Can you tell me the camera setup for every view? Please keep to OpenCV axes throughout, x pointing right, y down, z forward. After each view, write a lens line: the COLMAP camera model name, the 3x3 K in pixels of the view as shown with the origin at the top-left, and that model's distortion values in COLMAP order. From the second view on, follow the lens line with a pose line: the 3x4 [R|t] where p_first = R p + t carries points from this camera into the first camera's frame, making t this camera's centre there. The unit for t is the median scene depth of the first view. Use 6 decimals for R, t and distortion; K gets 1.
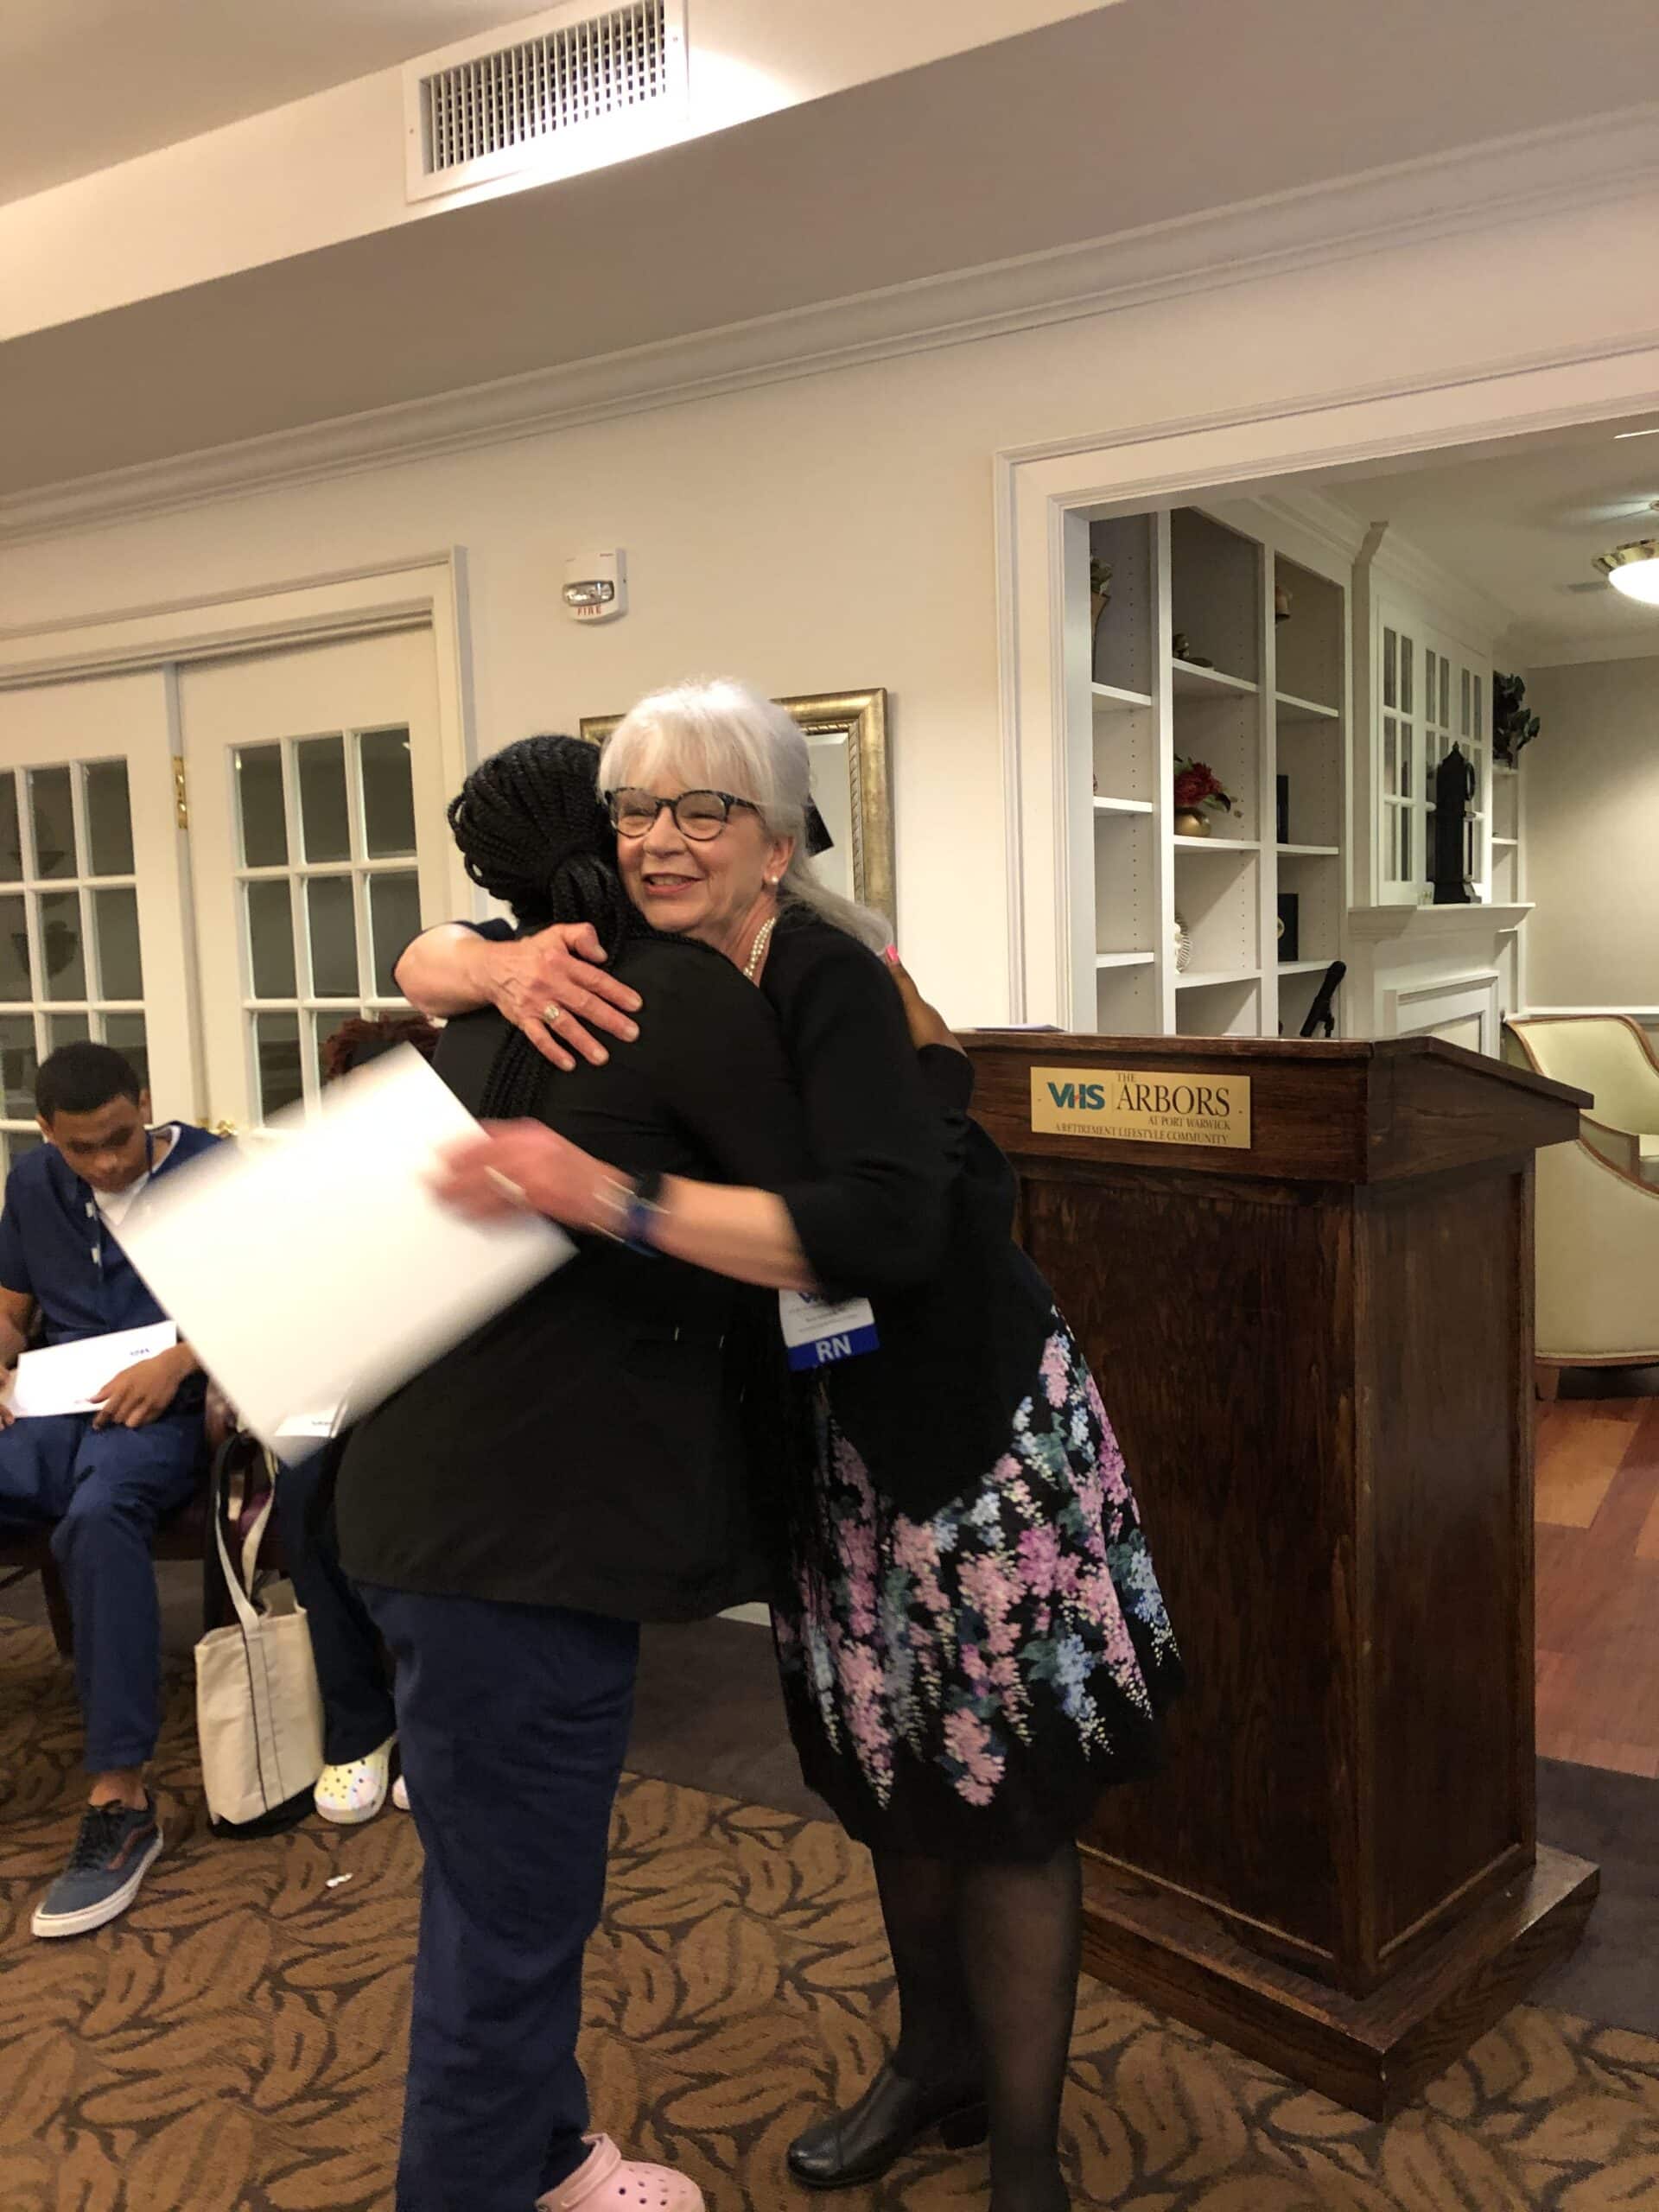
lens RADIAL K [[1789.9, 0, 836.5], [0, 1789.9, 1109.6], [0, 0, 1]] dist [0.029320, -0.034705]
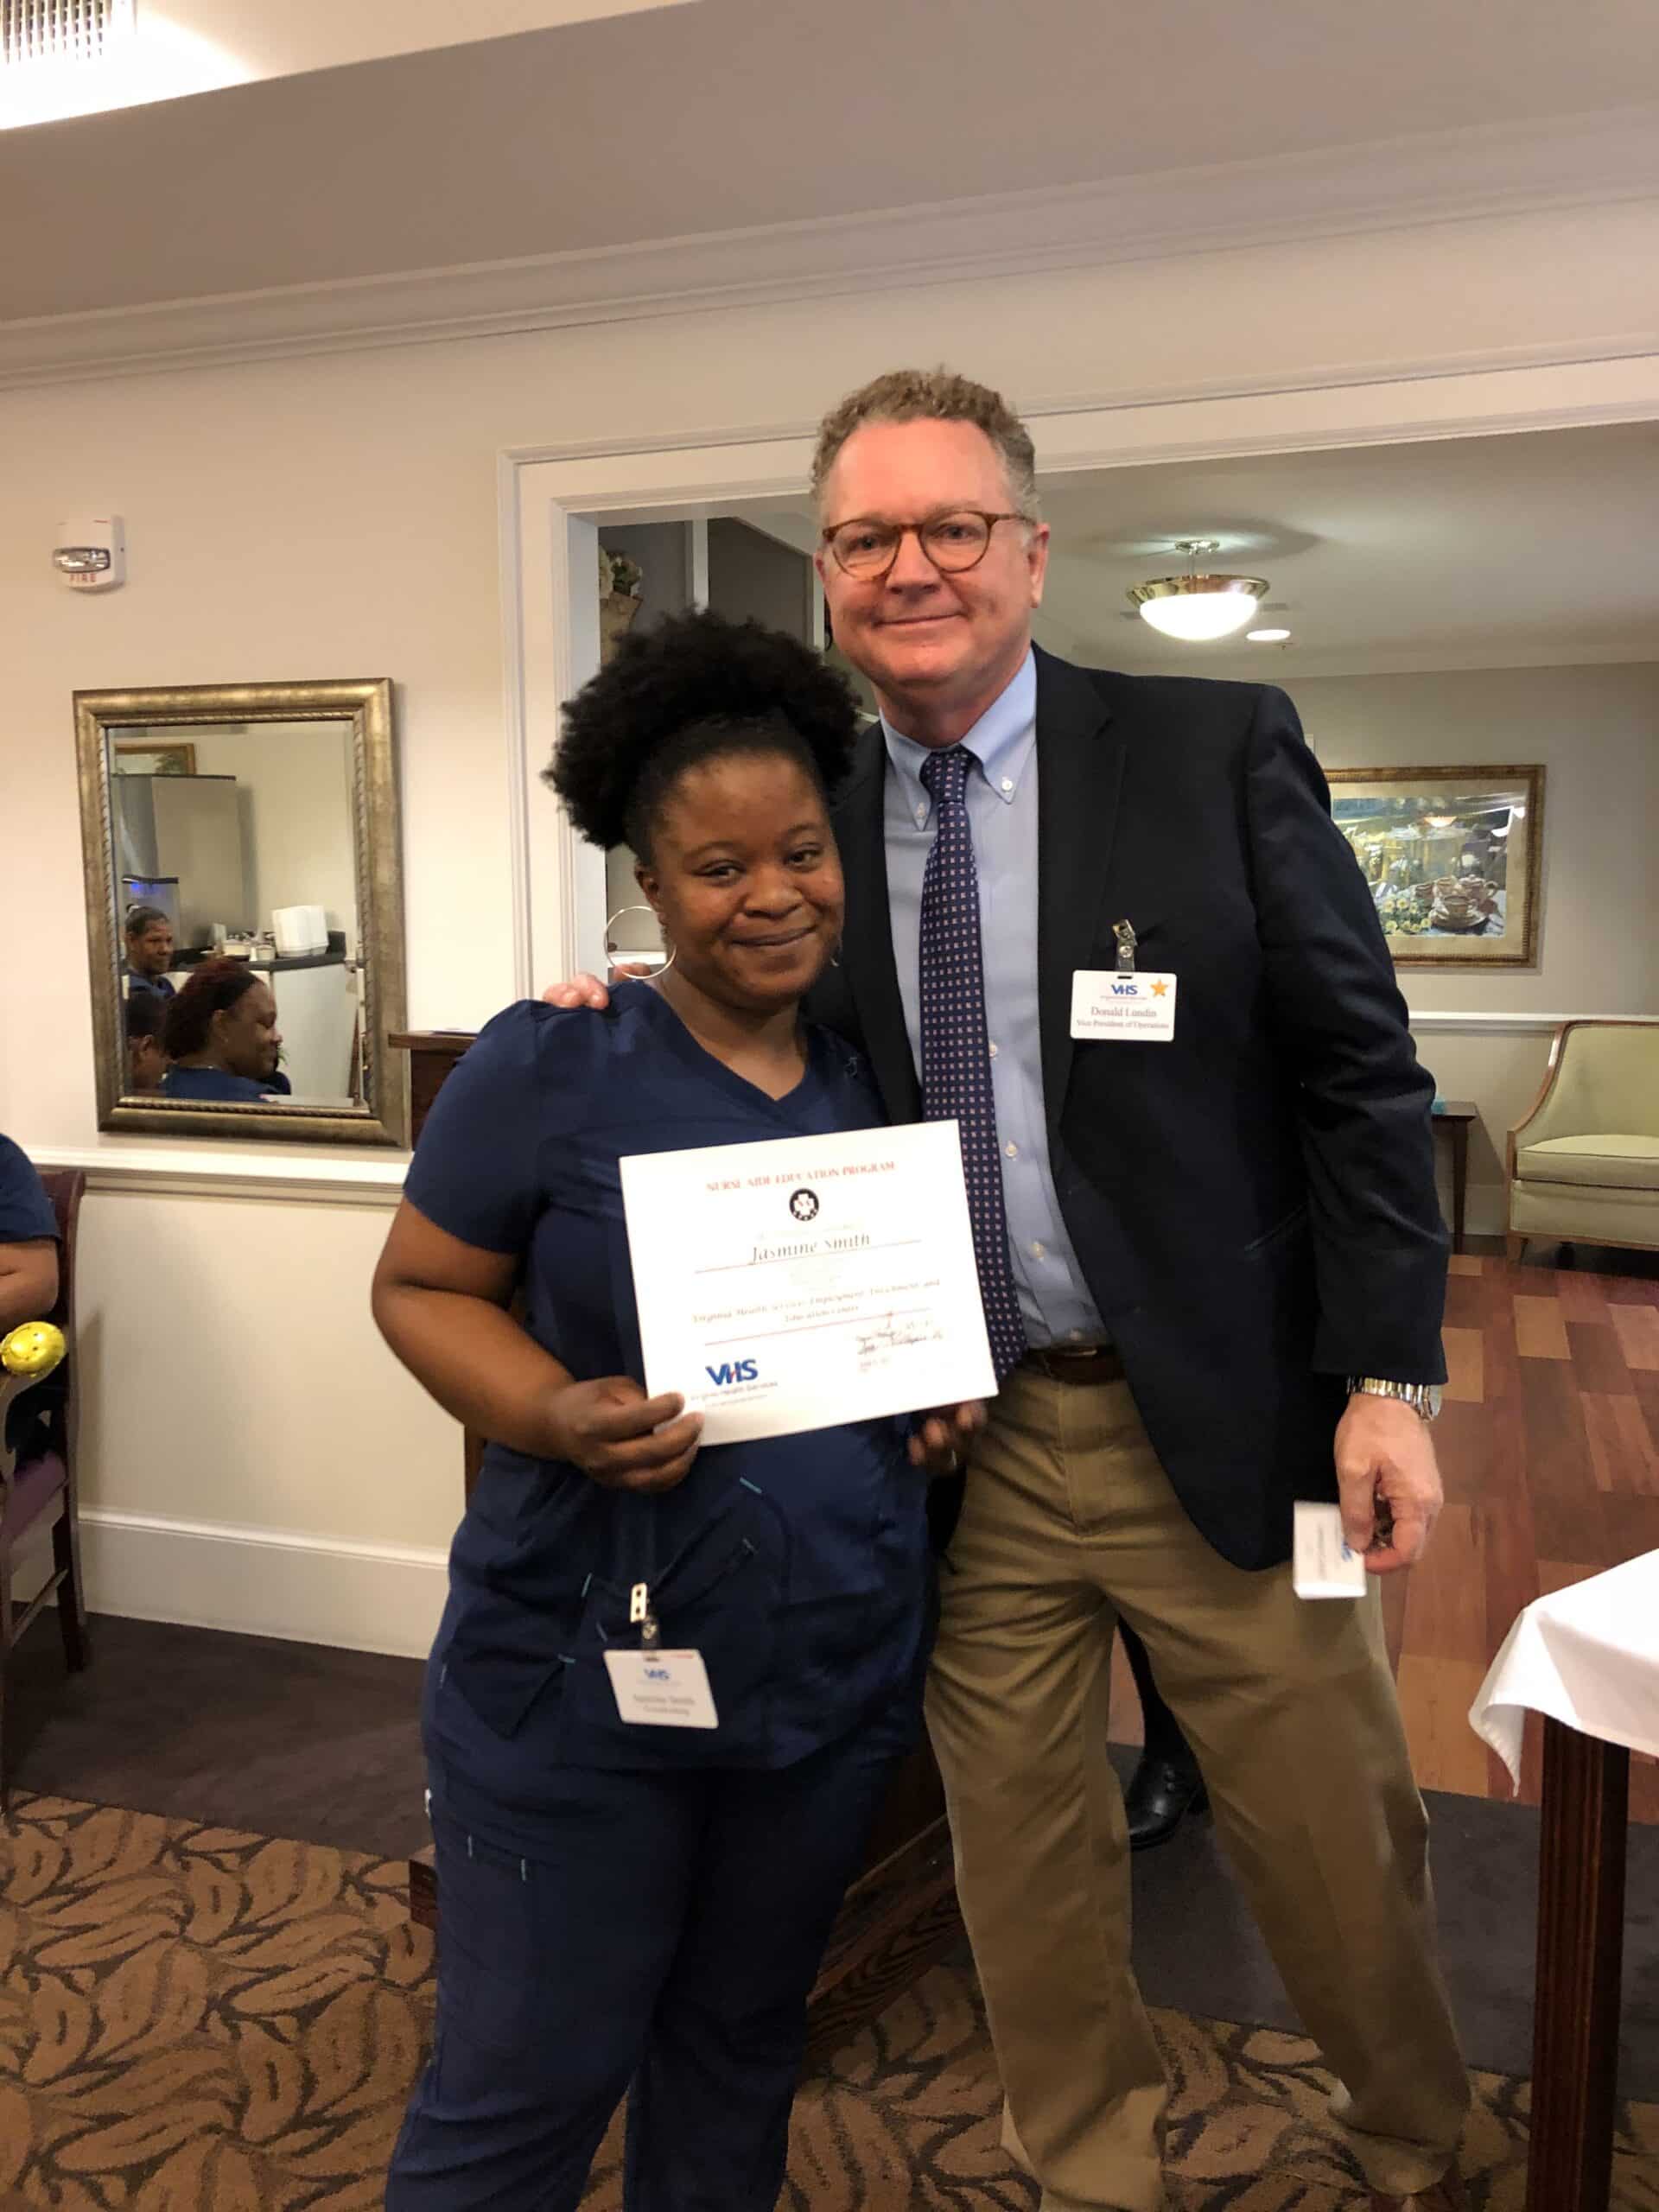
lens RADIAL K [[1789.9, 0, 854.4], [0, 1789.9, 1084.1], [0, 0, 1]] dist [0.029320, -0.034705]
pose [[0.979290, 0.011118, 0.202155, 0.099285], [-0.010140, 0.999931, -0.005871, -0.011681], [-0.202207, 0.003699, 0.979336, -0.021111]]
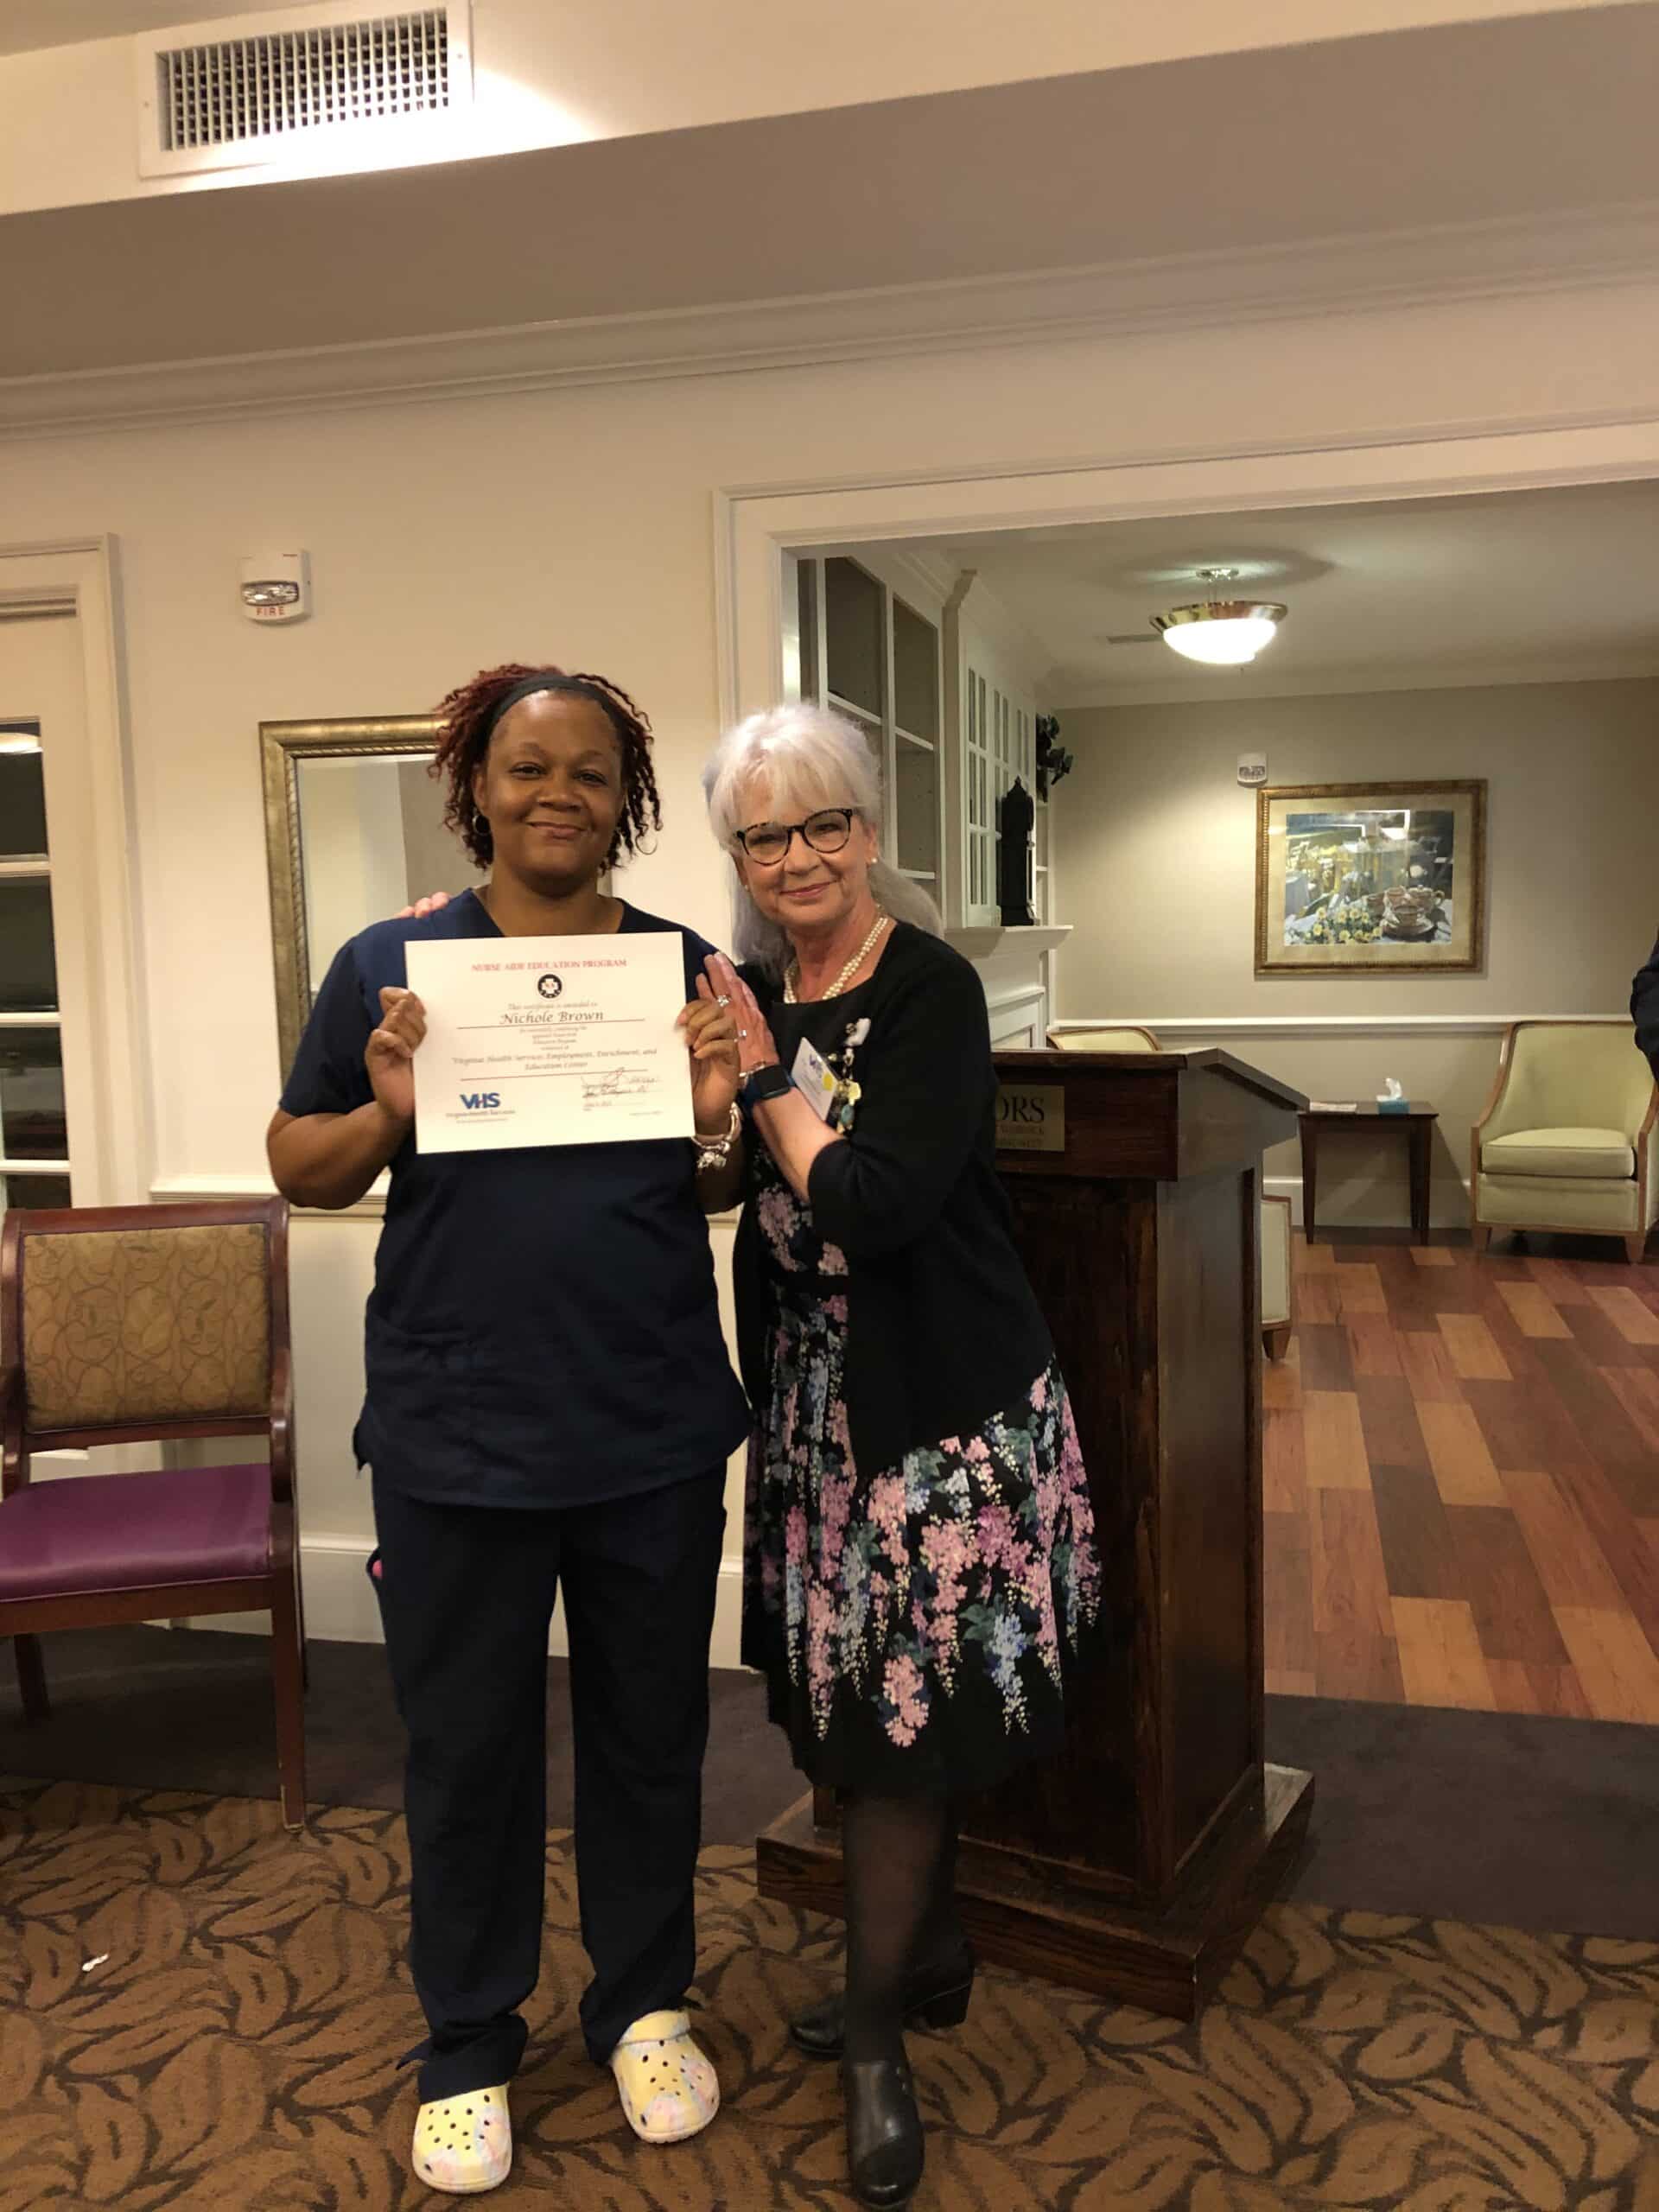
lens RADIAL K [[1789.9, 0, 835.8], [0, 1789.9, 1103.4], [0, 0, 1]] dist [0.029320, -0.034705]
pose [[0.957784, -0.015623, 0.287065, -0.174414], [0.018665, 0.999795, -0.007862, -0.001449], [-0.286884, 0.012888, 0.957879, -0.009013]]
